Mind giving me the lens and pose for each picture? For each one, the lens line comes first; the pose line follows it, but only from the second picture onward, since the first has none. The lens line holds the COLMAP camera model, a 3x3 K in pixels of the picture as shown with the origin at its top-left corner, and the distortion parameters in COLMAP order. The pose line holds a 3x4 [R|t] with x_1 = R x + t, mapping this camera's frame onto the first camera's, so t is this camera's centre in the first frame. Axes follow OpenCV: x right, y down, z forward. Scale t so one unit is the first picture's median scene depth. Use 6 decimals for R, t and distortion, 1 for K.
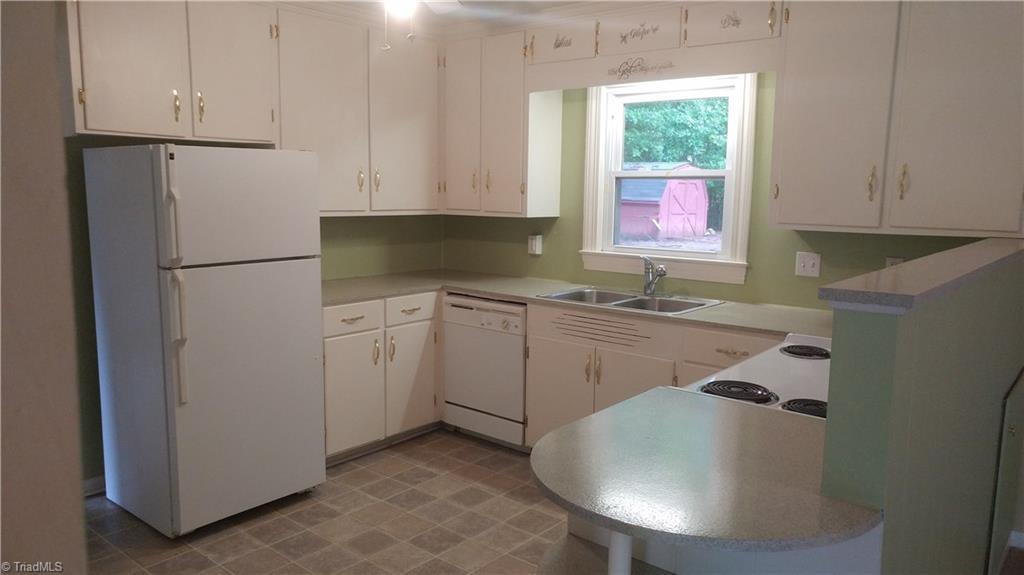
lens RADIAL K [[728.9, 0, 512.0], [0, 728.9, 287.5], [0, 0, 1]] dist [0.093607, -0.000816]
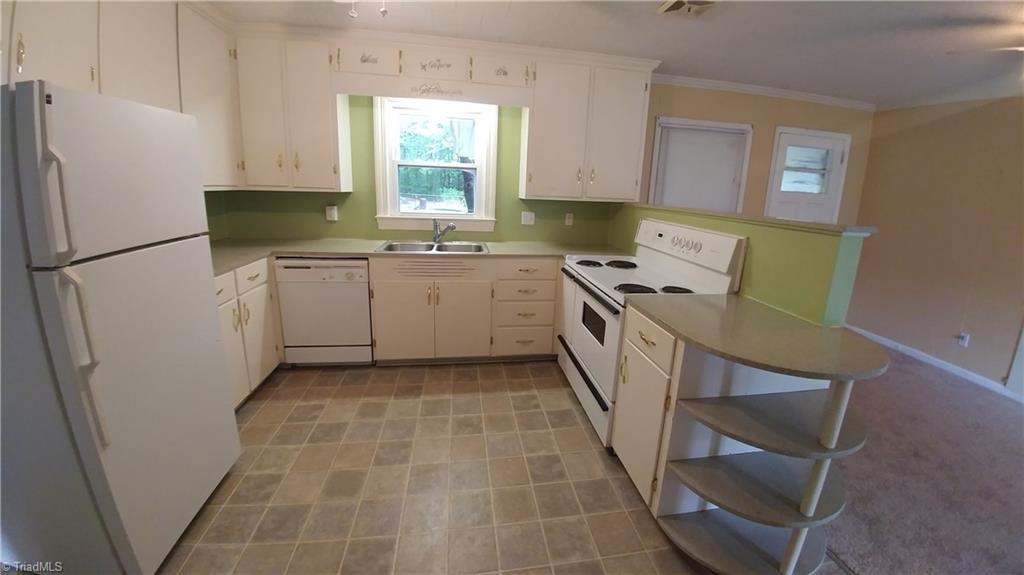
lens RADIAL K [[379.3, 0, 513.6], [0, 379.3, 271.8], [0, 0, 1]] dist [-0.000256, -0.000131]
pose [[0.672984, -0.148894, 0.724516, -0.300890], [0.073088, 0.988122, 0.135178, -0.026282], [-0.736037, -0.038019, 0.675873, 0.331067]]
